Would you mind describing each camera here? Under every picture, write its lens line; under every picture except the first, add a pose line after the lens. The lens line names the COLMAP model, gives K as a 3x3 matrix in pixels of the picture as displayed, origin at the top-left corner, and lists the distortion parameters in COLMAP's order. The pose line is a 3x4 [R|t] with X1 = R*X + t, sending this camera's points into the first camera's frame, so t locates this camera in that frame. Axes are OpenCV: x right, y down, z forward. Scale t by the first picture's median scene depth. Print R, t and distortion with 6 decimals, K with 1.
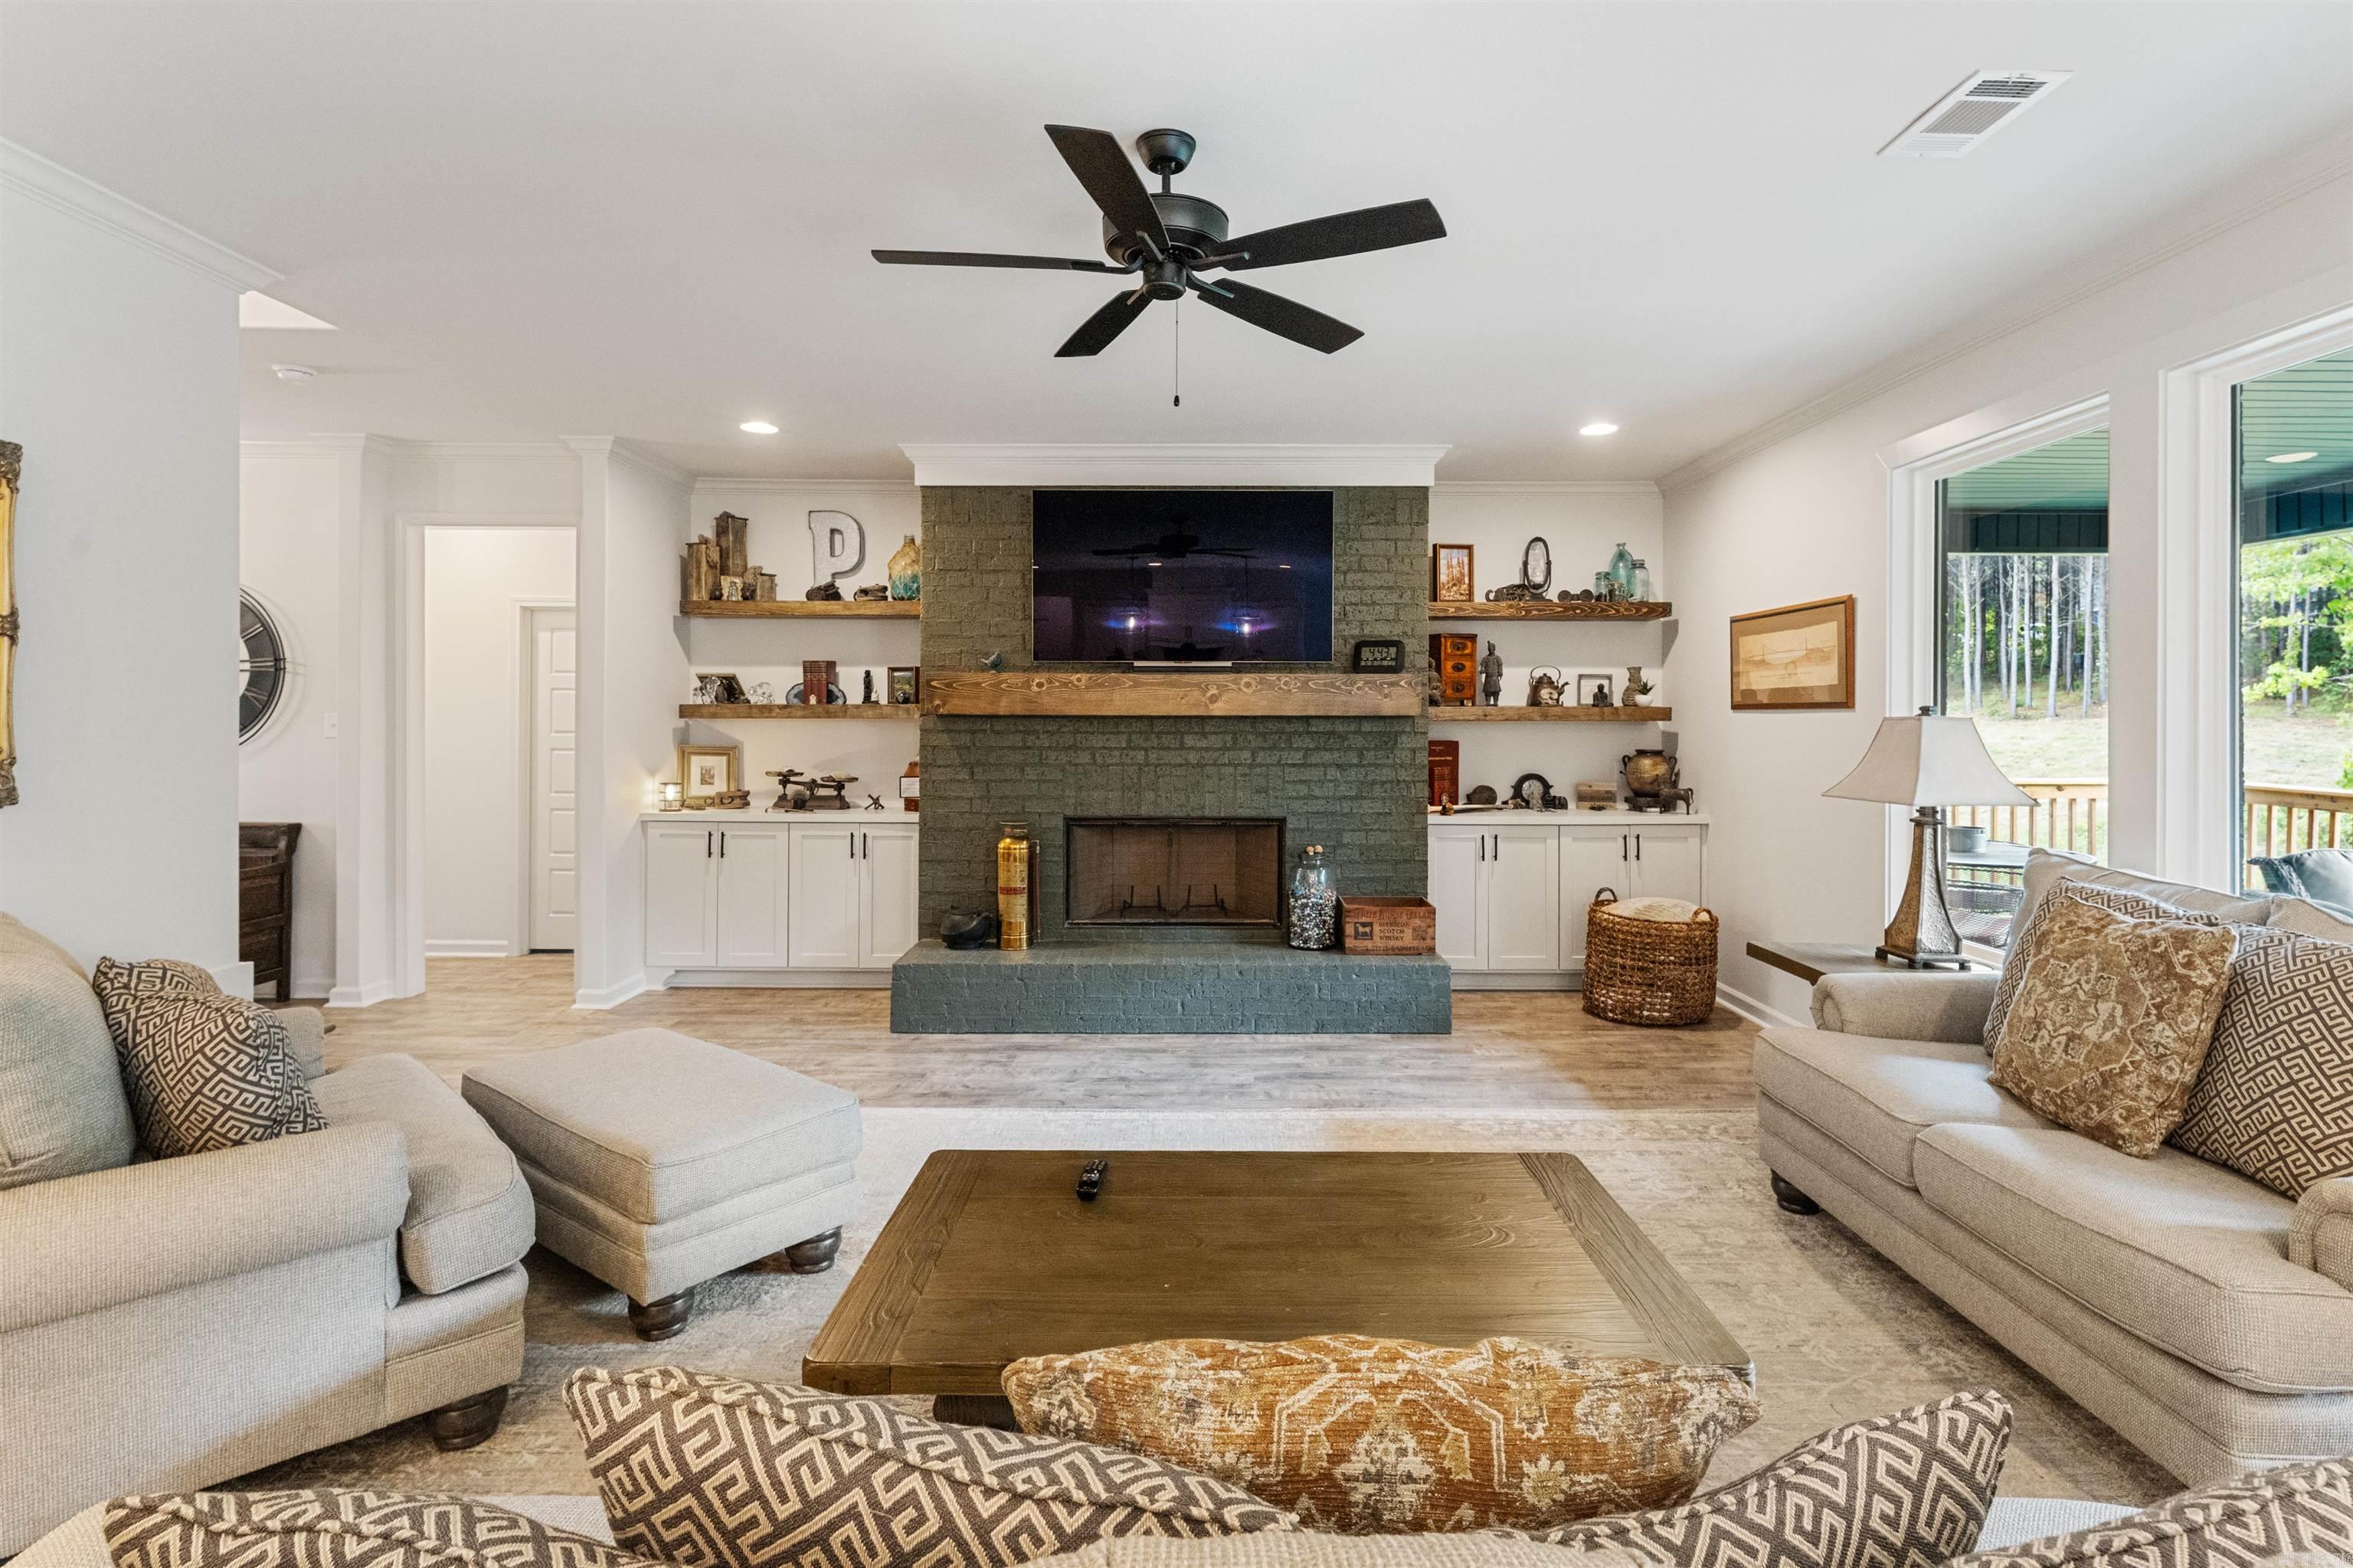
lens RADIAL K [[1139.4, 0, 1196.2], [0, 1139.4, 724.6], [0, 0, 1]] dist [0.004272, -0.001362]
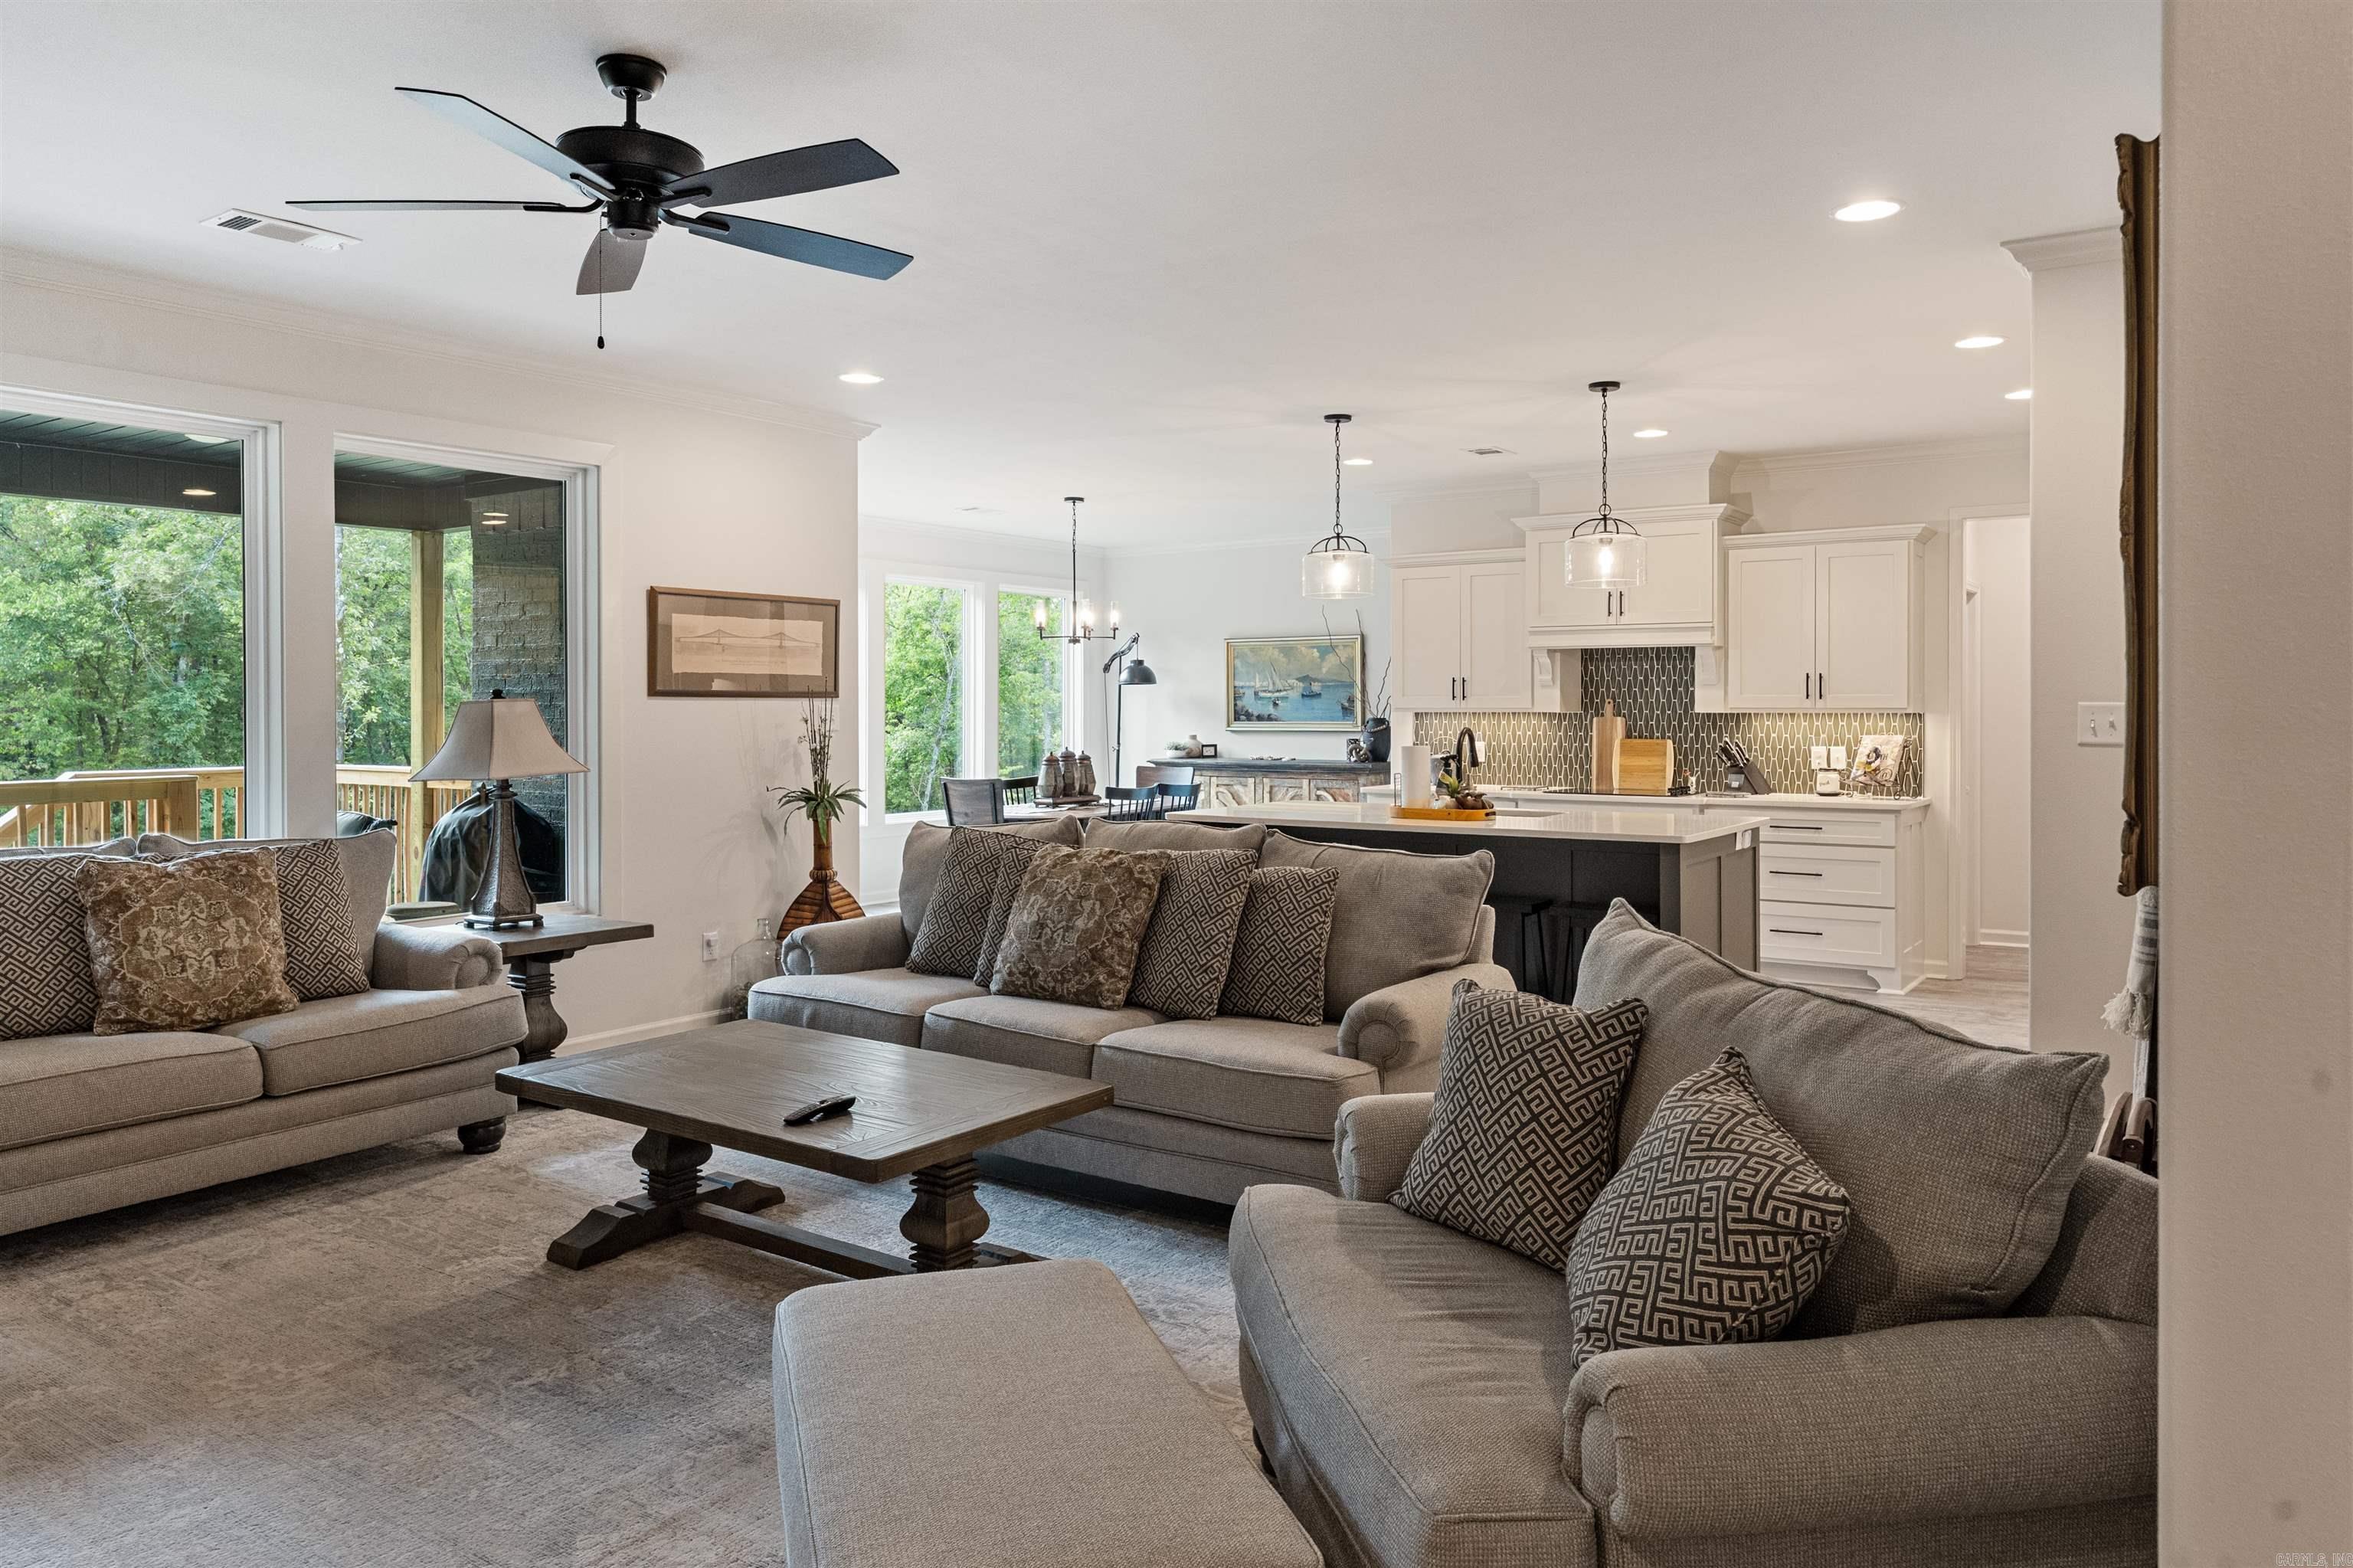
lens RADIAL K [[1593.3, 0, 1175.6], [0, 1593.3, 724.5], [0, 0, 1]] dist [0.002418, 0.005157]
pose [[-0.816566, -0.009607, 0.577172, -0.519142], [0.000340, 0.999853, 0.017125, -0.006110], [-0.577252, 0.014180, -0.816443, 0.837537]]
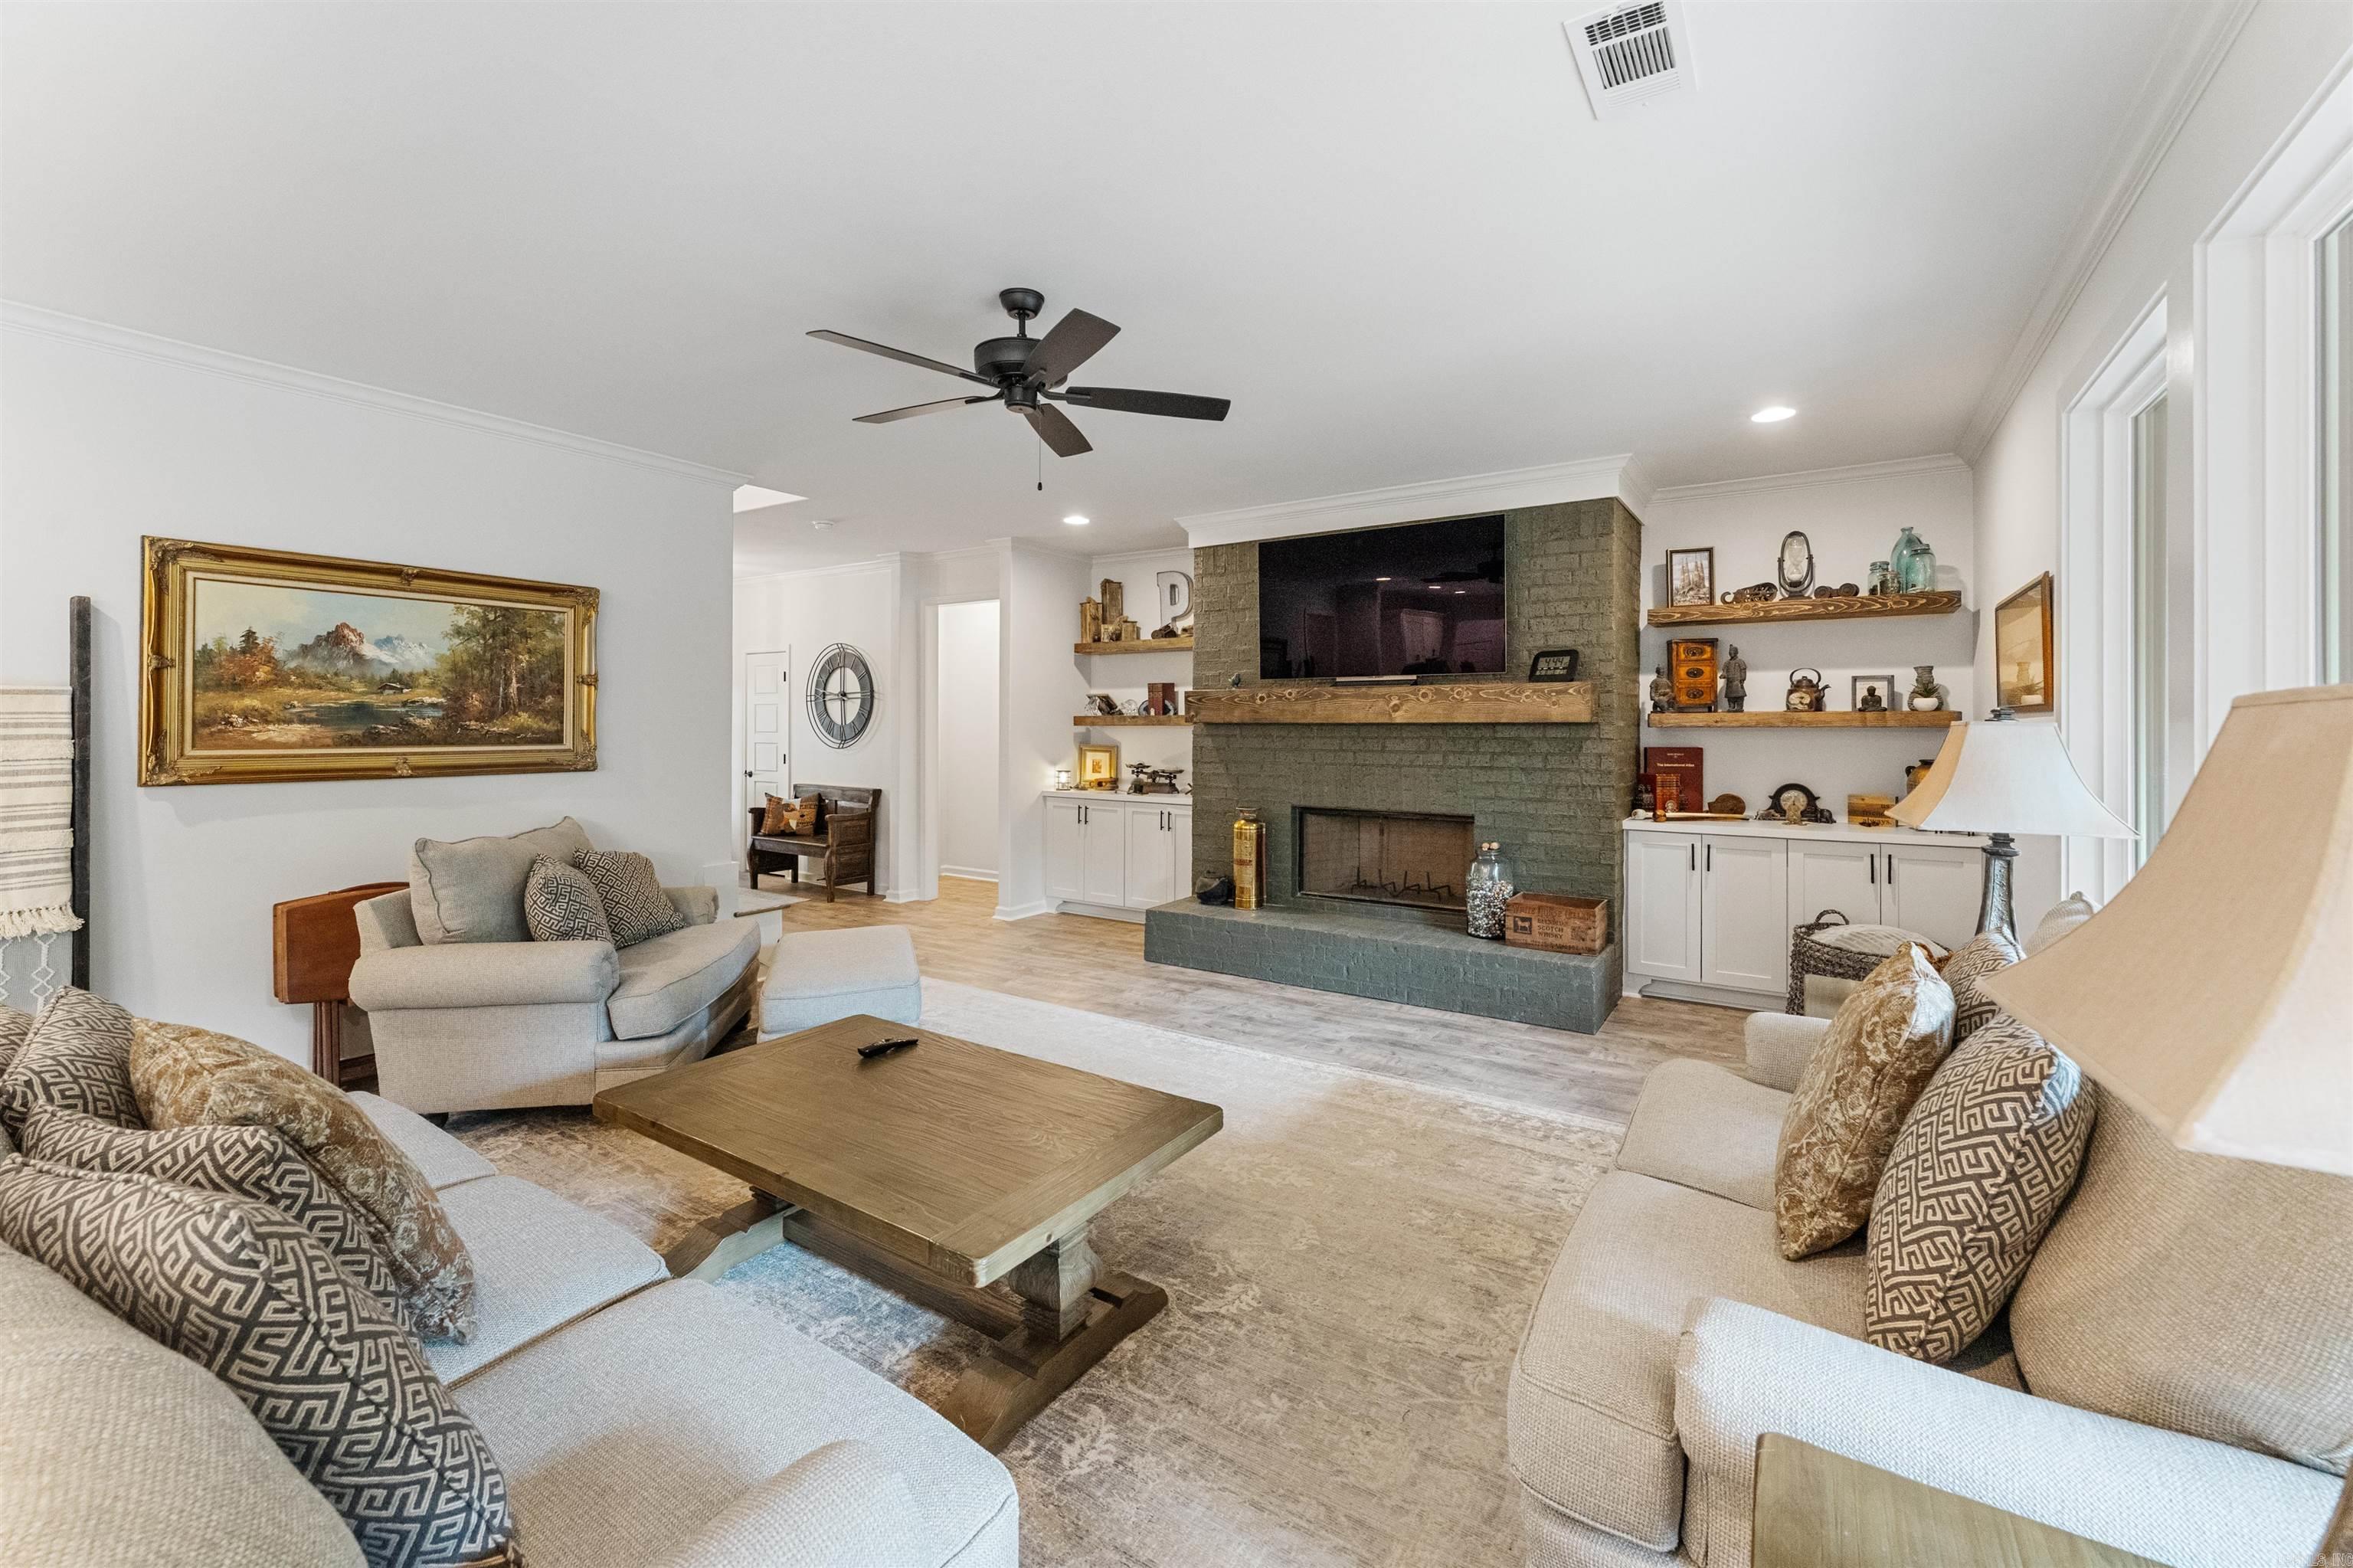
lens RADIAL K [[956.9, 0, 1189.7], [0, 956.9, 726.5], [0, 0, 1]] dist [0.000588, -0.000729]
pose [[0.836732, -0.000819, -0.547612, 0.354935], [-0.001635, 0.999991, -0.003994, -0.000007], [0.547610, 0.004237, 0.836723, 0.078583]]
